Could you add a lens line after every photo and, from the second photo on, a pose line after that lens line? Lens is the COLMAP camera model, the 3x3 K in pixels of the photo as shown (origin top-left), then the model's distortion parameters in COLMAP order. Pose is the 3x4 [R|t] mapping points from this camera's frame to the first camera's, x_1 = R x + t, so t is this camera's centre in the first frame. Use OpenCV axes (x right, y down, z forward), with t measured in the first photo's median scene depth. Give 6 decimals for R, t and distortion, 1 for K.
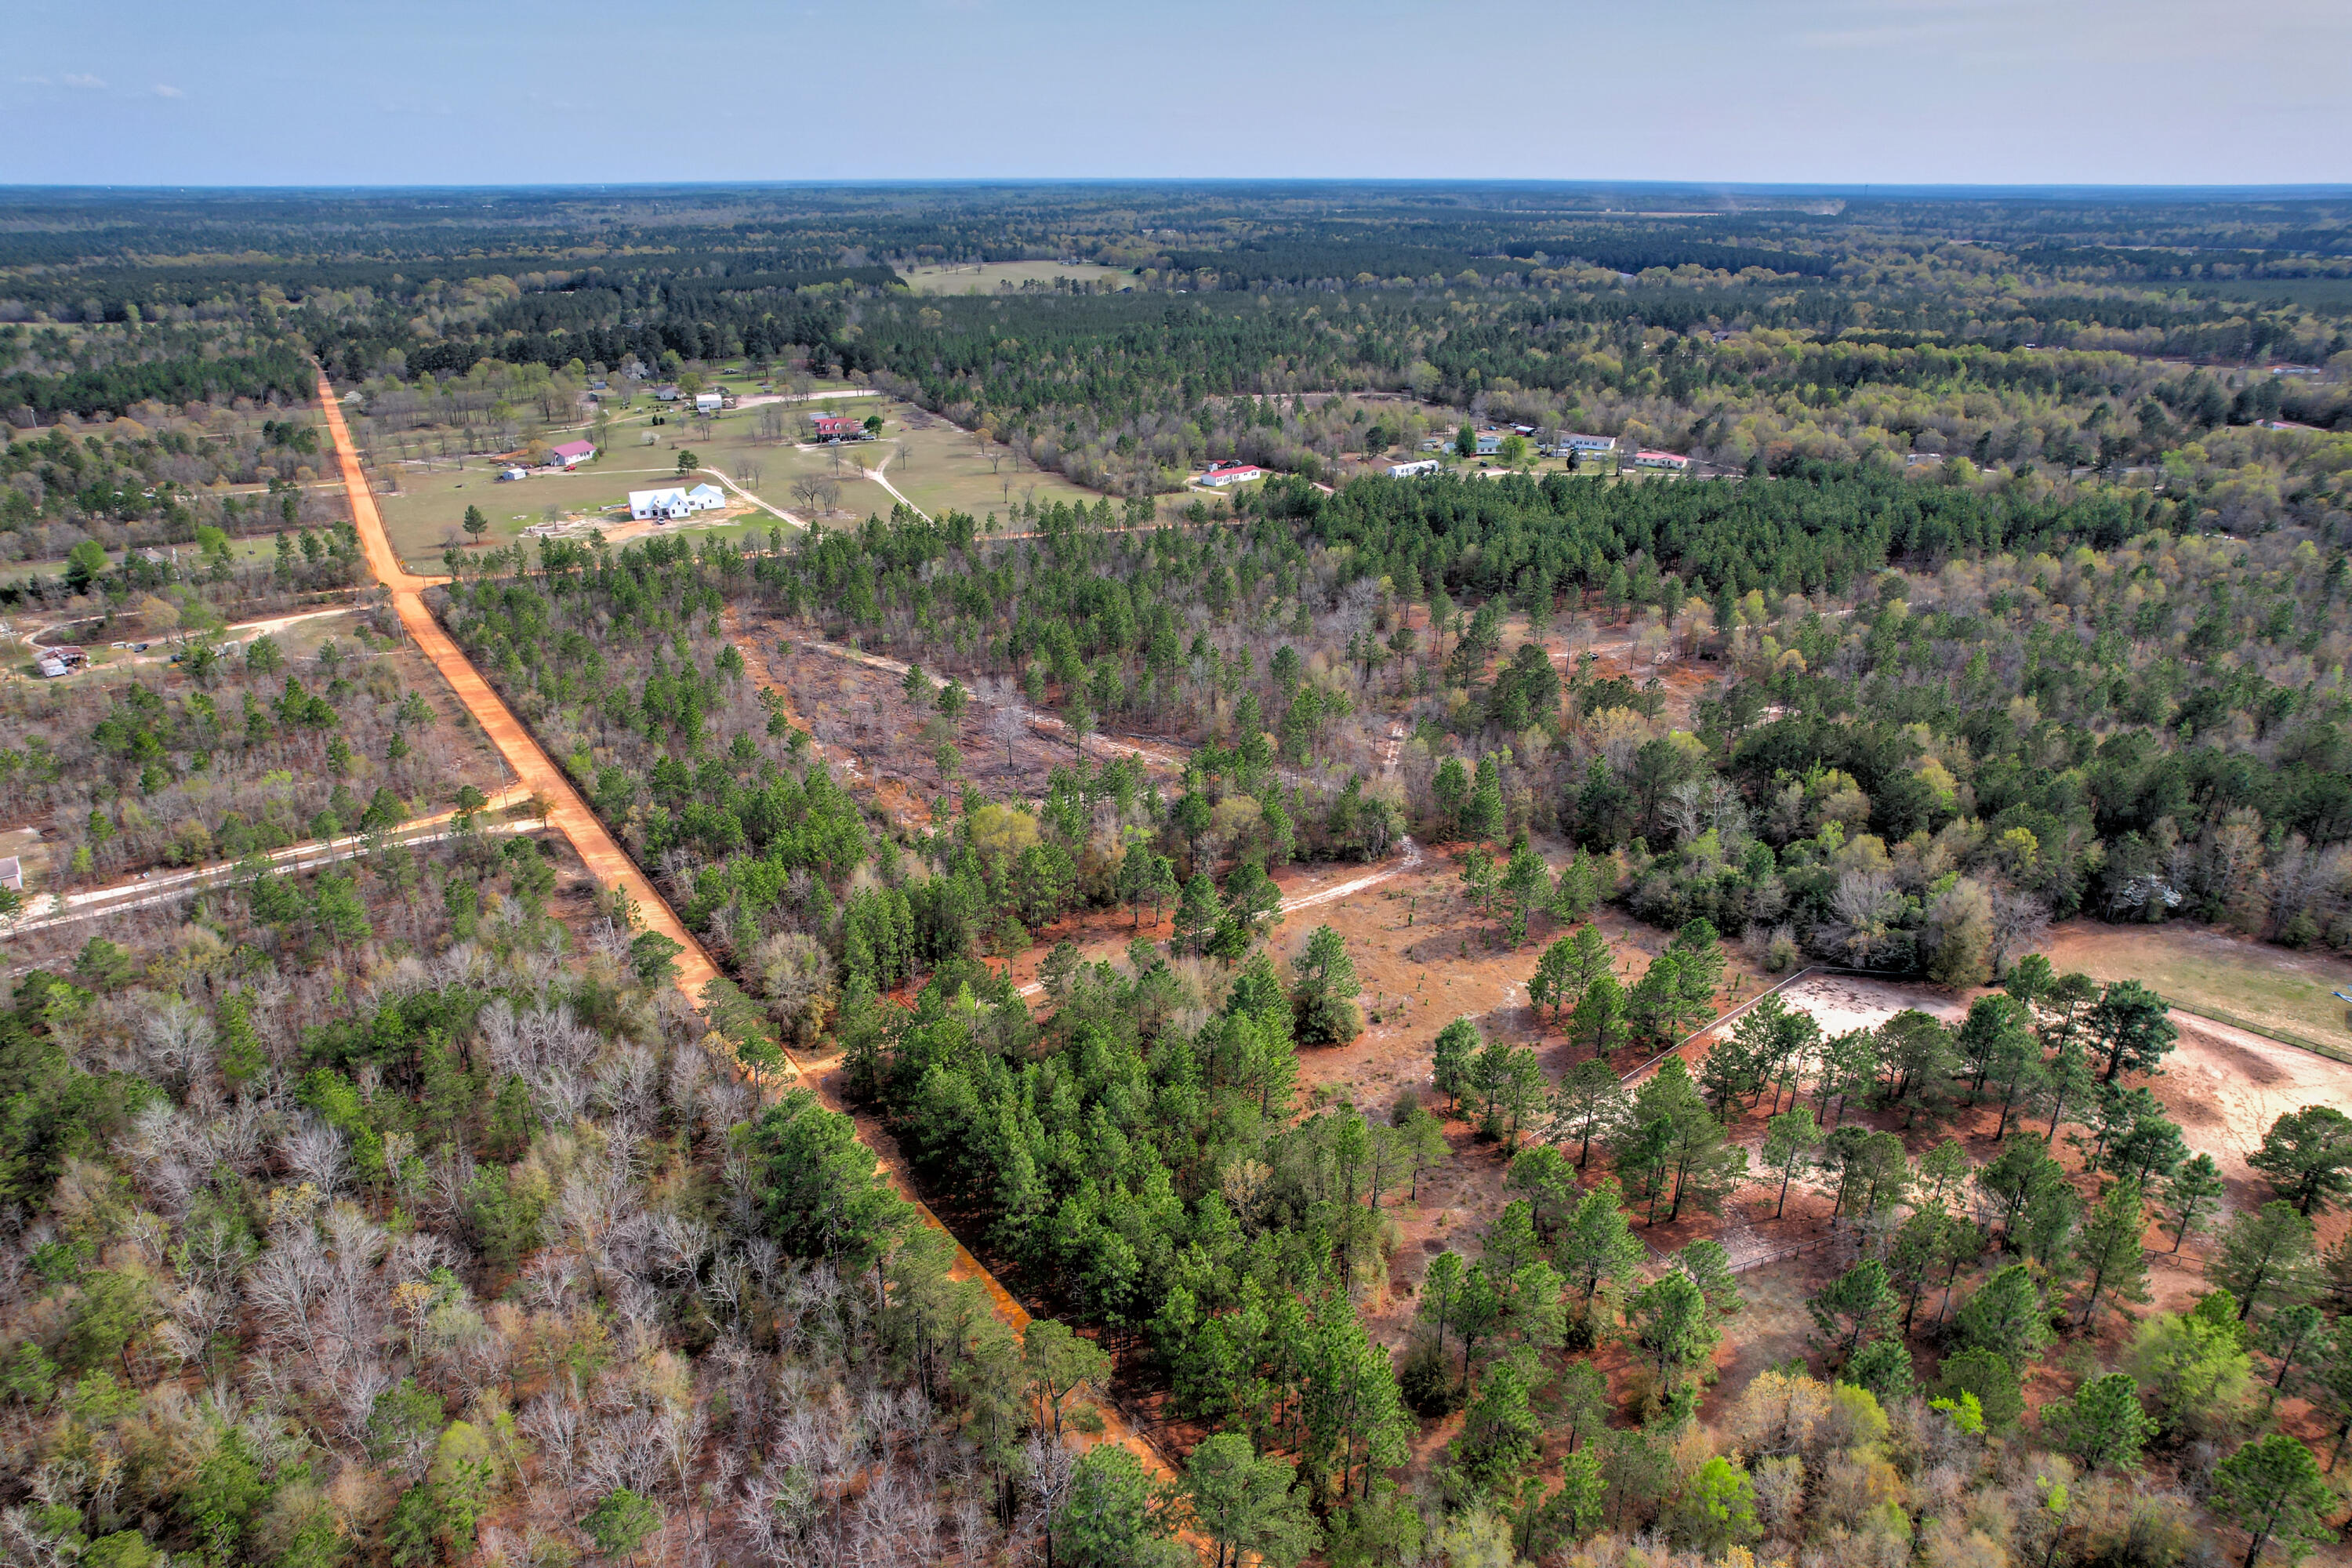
lens RADIAL K [[1510.1, 0, 1176.0], [0, 1510.1, 784.0], [0, 0, 1]] dist [-0.081704, 0.074891]
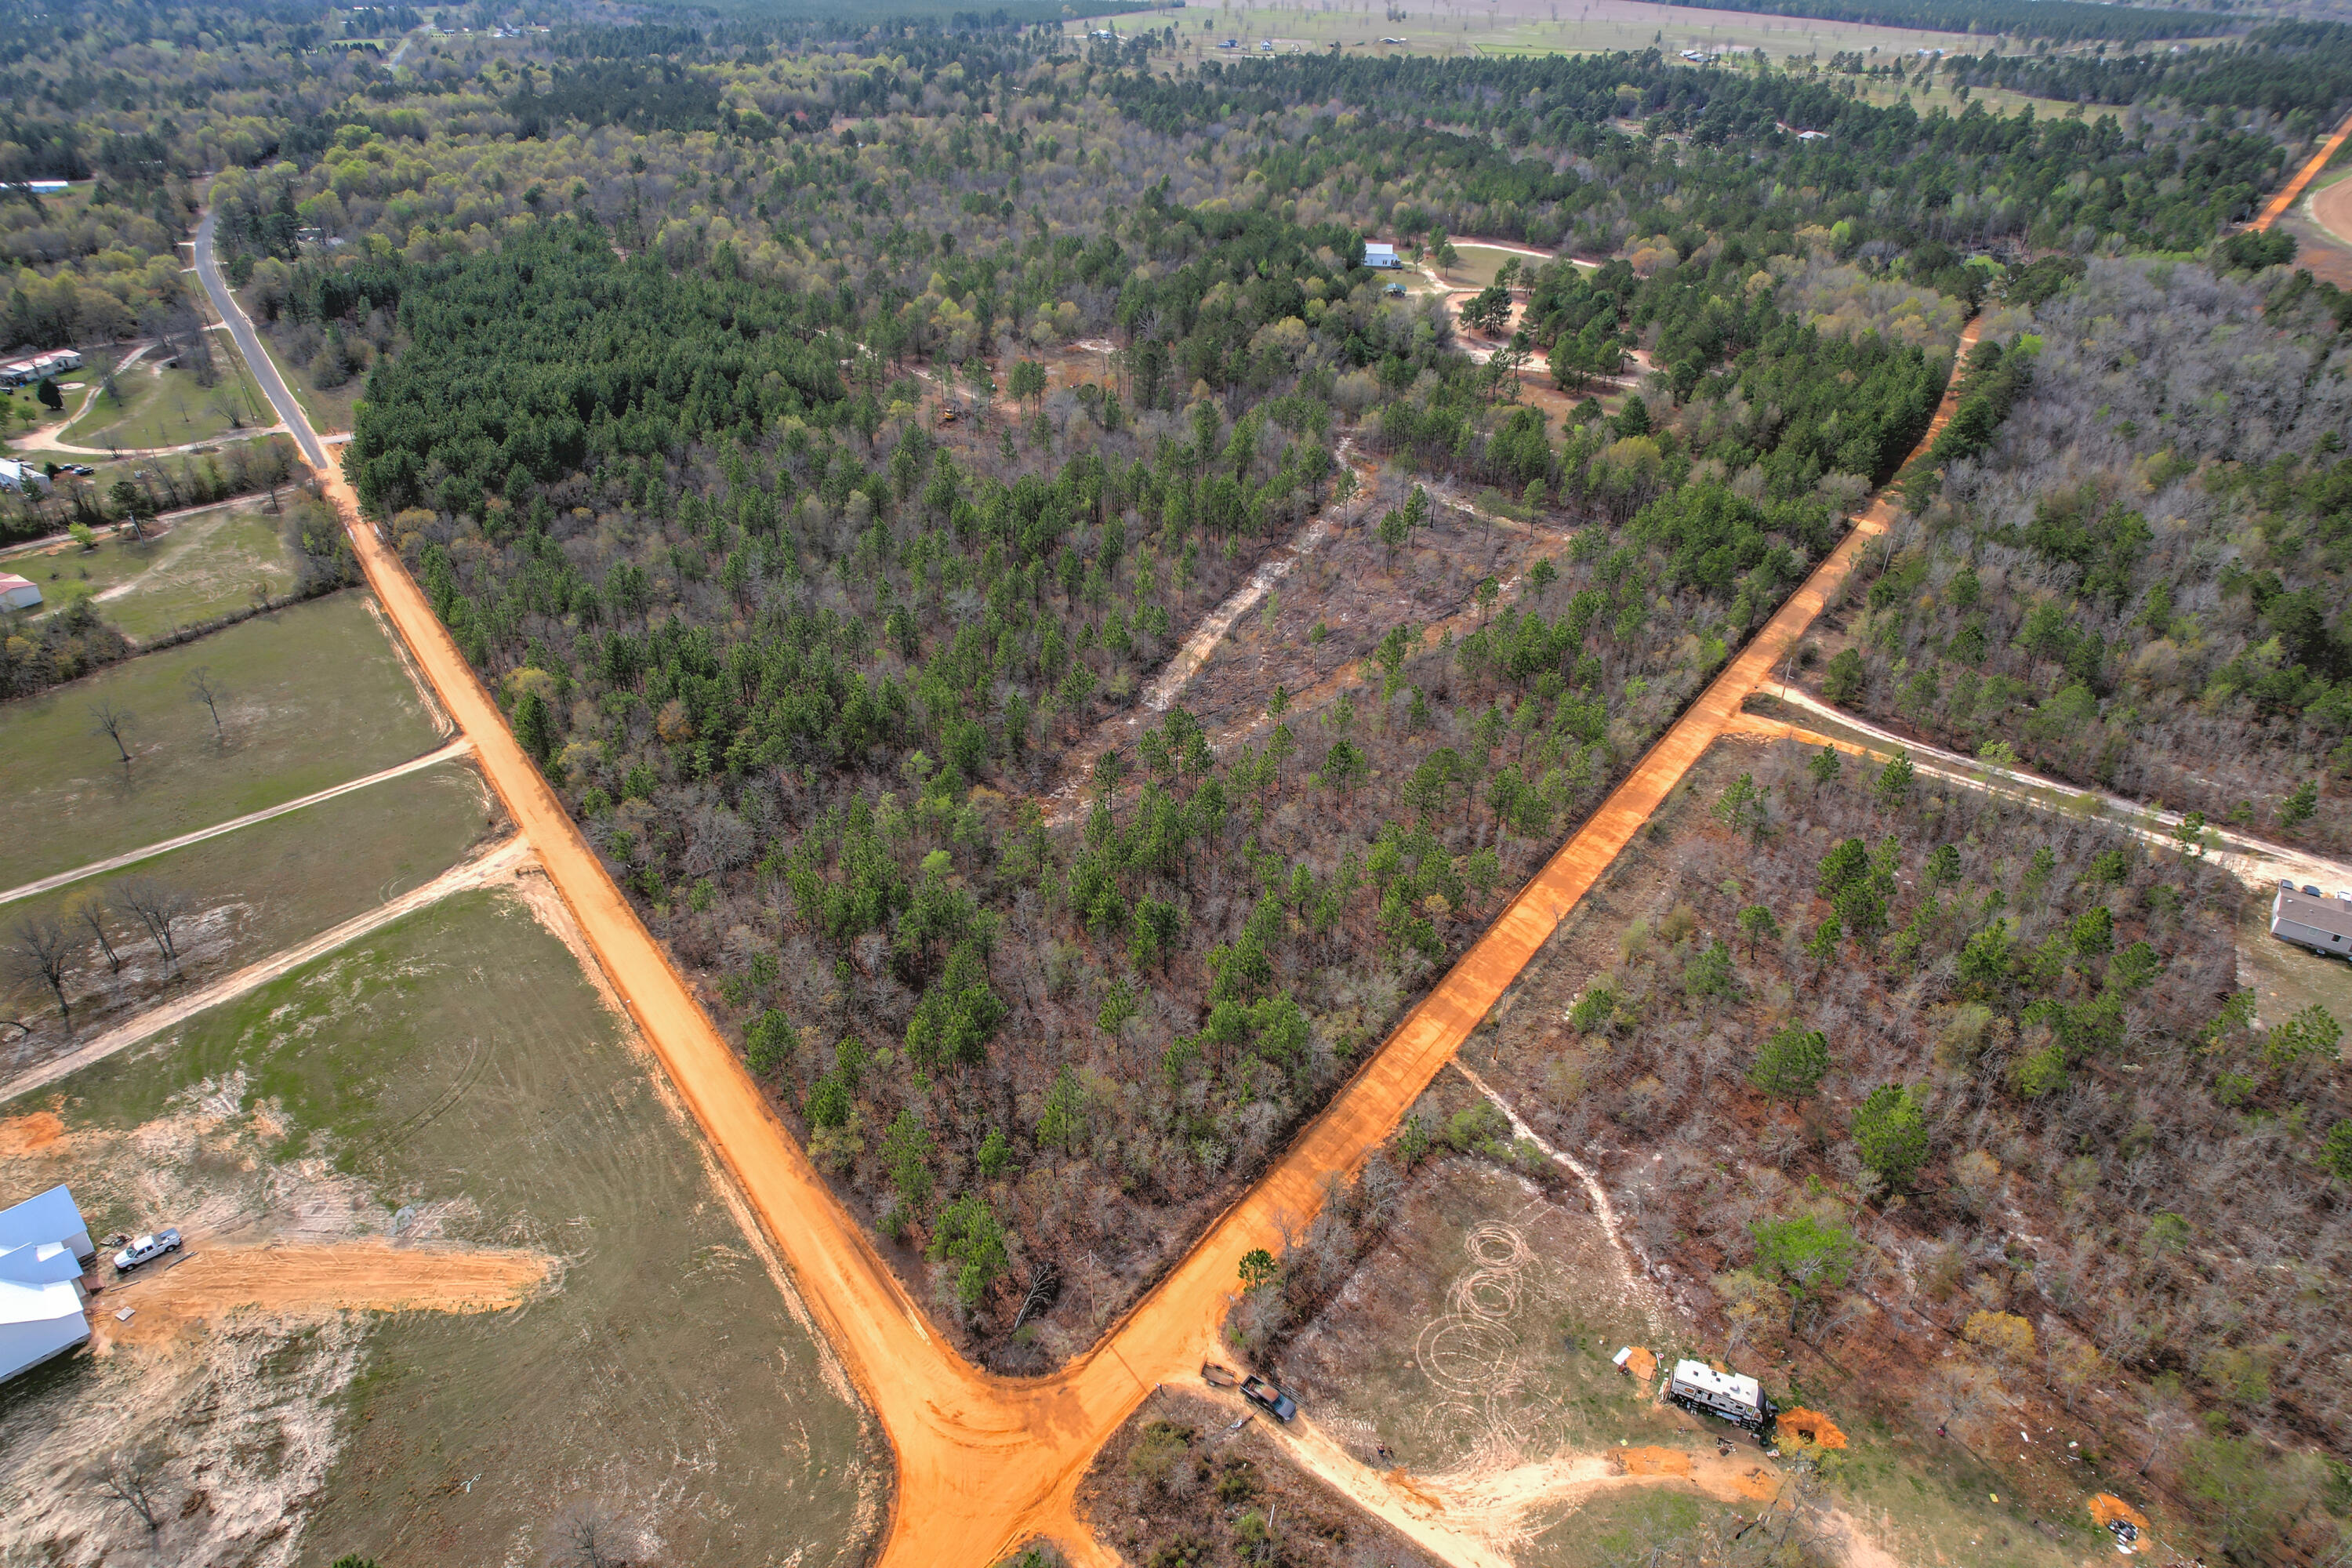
lens RADIAL K [[1510.1, 0, 1176.0], [0, 1510.1, 784.0], [0, 0, 1]] dist [-0.081704, 0.074891]
pose [[-0.334314, -0.491333, 0.804255, -0.842826], [0.346732, 0.729385, 0.589724, -0.484611], [-0.876362, 0.476014, -0.073483, 1.093385]]
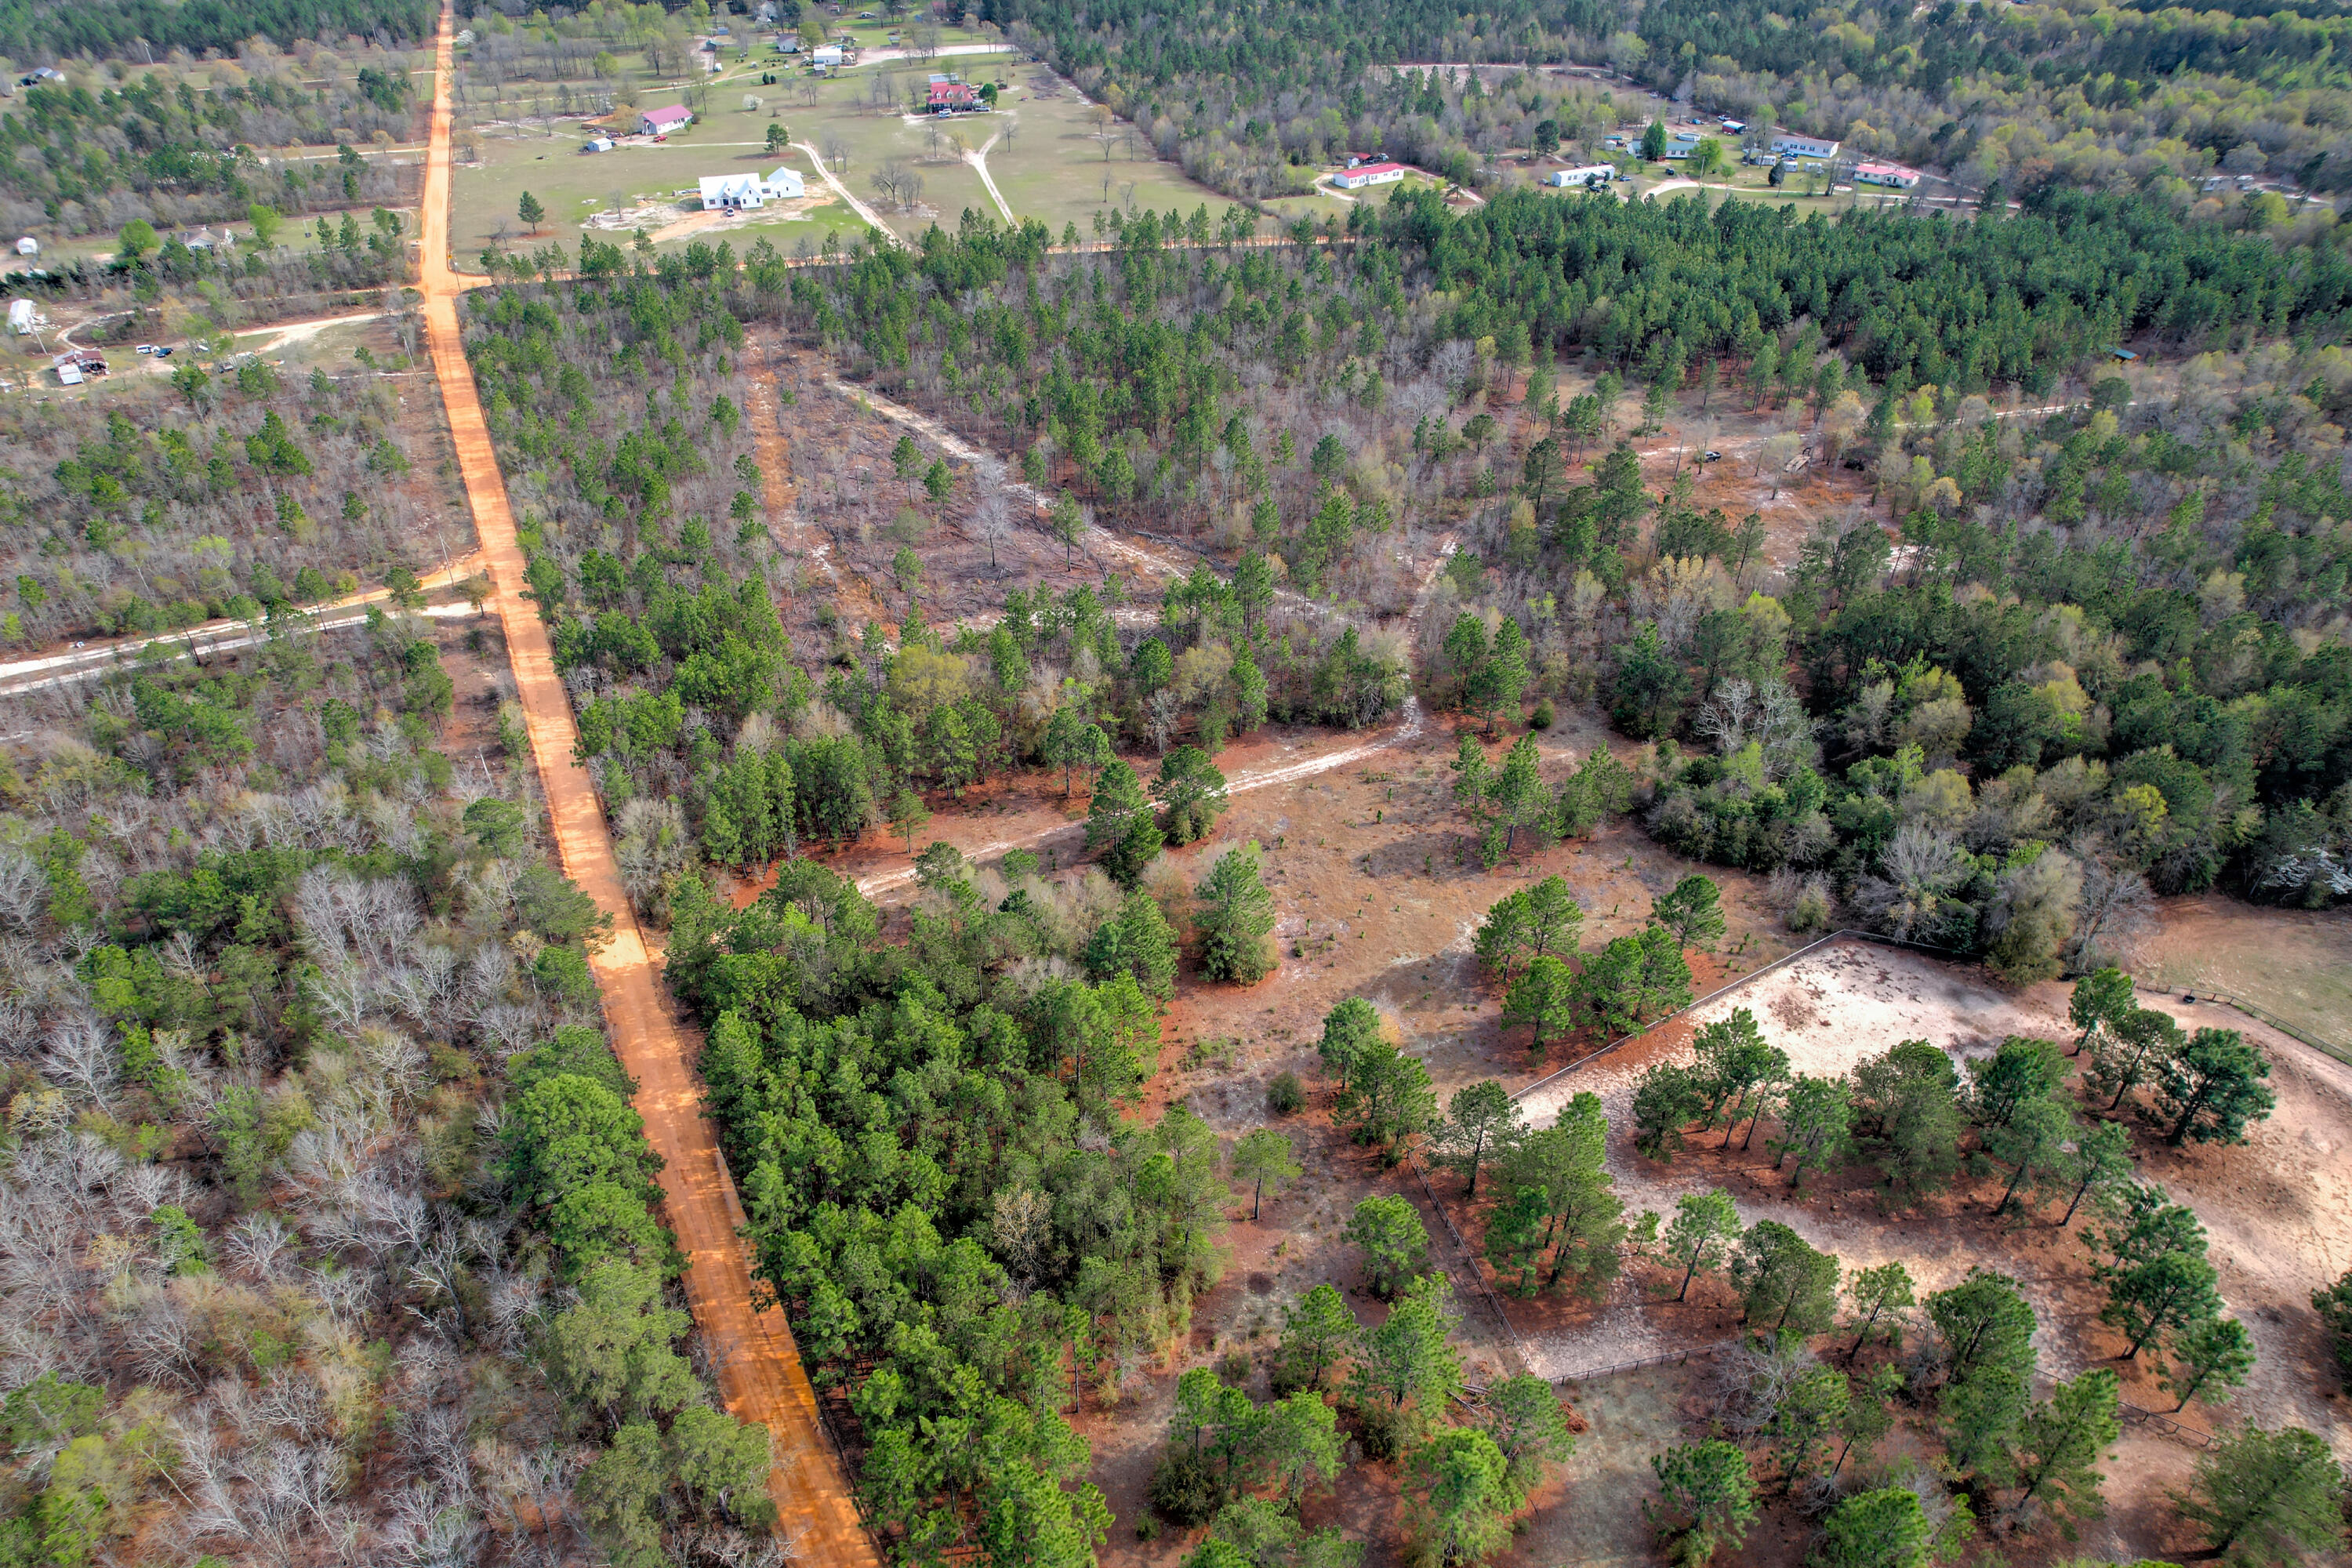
lens RADIAL K [[1510.1, 0, 1176.0], [0, 1510.1, 784.0], [0, 0, 1]] dist [-0.081704, 0.074891]
pose [[0.988743, 0.087490, -0.121376, 0.095489], [-0.058339, 0.972444, 0.225720, -0.076782], [0.137780, -0.216098, 0.966602, 0.102684]]
